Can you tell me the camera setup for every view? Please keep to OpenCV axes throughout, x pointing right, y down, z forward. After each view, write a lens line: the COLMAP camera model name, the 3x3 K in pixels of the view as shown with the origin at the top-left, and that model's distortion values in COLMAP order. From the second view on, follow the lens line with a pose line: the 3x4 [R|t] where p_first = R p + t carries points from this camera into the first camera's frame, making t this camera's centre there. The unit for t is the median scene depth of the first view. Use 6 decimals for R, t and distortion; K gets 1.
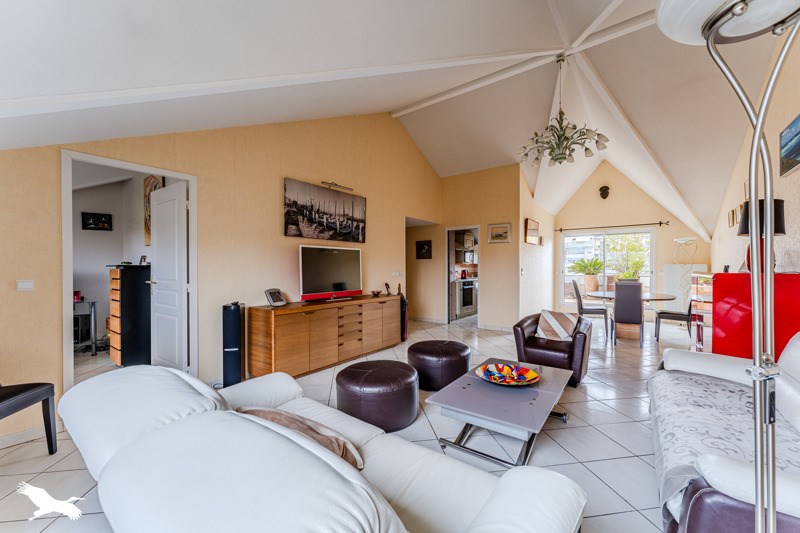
lens RADIAL K [[319.3, 0, 401.1], [0, 319.3, 267.6], [0, 0, 1]] dist [-0.000073, -0.000058]
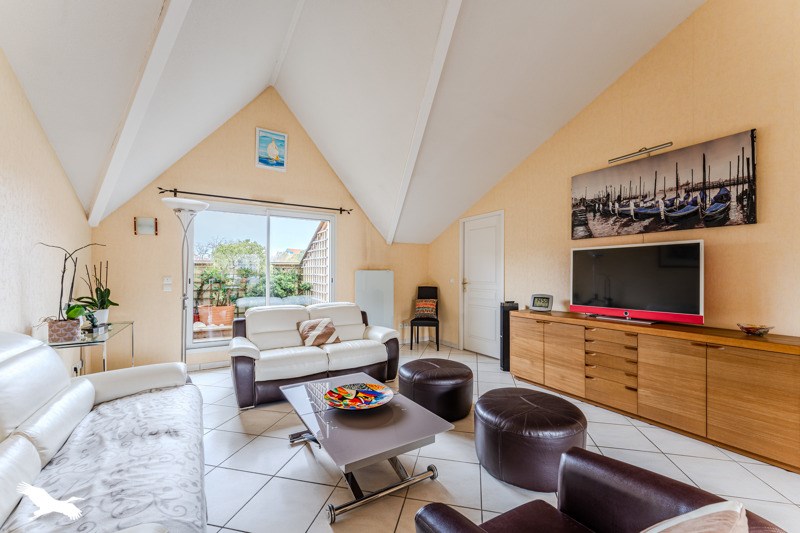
lens RADIAL K [[319.3, 0, 401.2], [0, 319.3, 269.5], [0, 0, 1]] dist [-0.000073, -0.000058]
pose [[-0.372098, -0.004296, -0.928184, 0.620899], [0.003175, 0.999978, -0.005901, -0.007958], [0.928188, -0.005143, -0.372076, 0.802663]]
